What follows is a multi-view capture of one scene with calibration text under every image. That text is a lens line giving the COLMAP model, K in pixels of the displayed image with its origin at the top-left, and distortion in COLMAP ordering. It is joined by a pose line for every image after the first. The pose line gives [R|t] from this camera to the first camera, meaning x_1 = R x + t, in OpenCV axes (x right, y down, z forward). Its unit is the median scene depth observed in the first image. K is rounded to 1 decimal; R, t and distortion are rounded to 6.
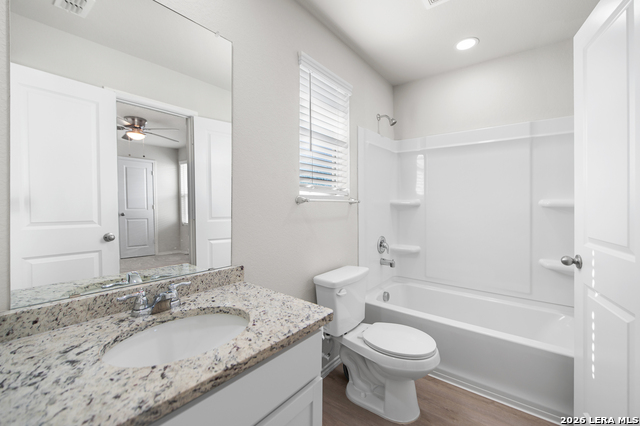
lens RADIAL K [[264.8, 0, 320.0], [0, 264.8, 213.0], [0, 0, 1]] dist [0.000260, -0.000171]
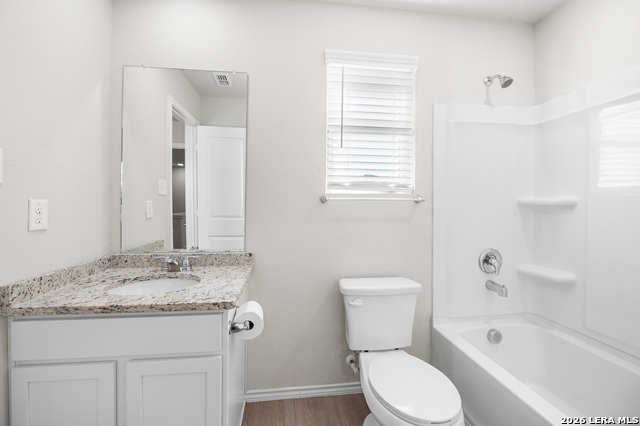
lens RADIAL K [[264.8, 0, 320.0], [0, 264.8, 213.0], [0, 0, 1]] dist [0.000260, -0.000171]
pose [[0.713593, 0.030613, -0.699891, 0.586435], [-0.027196, 0.999502, 0.015990, -0.010298], [0.700032, 0.007624, 0.714071, 0.261483]]
